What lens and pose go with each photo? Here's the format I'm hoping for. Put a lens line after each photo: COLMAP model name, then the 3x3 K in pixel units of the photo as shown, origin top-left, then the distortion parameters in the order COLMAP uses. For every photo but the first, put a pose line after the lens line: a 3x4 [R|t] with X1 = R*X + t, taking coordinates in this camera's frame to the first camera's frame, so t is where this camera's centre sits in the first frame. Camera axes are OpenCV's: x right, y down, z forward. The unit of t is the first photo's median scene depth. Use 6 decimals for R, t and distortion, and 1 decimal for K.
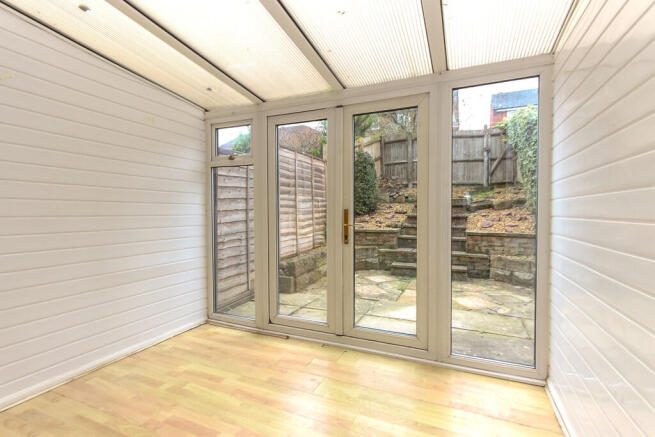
lens RADIAL K [[309.5, 0, 333.2], [0, 309.5, 217.1], [0, 0, 1]] dist [-0.001260, 0.000374]
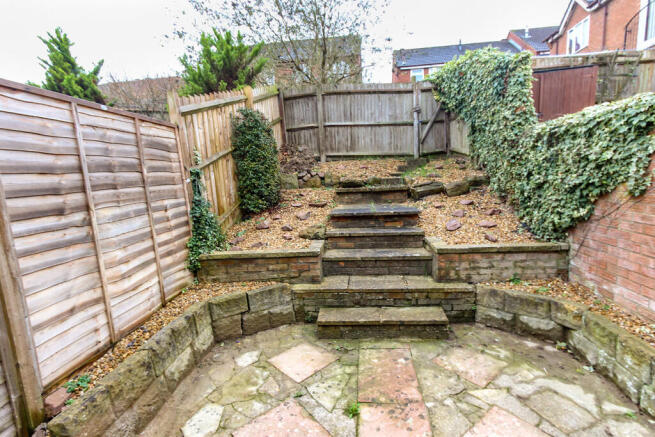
lens RADIAL K [[309.5, 0, 333.2], [0, 309.5, 217.1], [0, 0, 1]] dist [-0.001260, 0.000374]
pose [[0.949963, -0.089903, 0.299145, 0.056505], [0.055026, 0.990874, 0.123052, -0.080068], [-0.307478, -0.100434, 0.946240, 0.417493]]
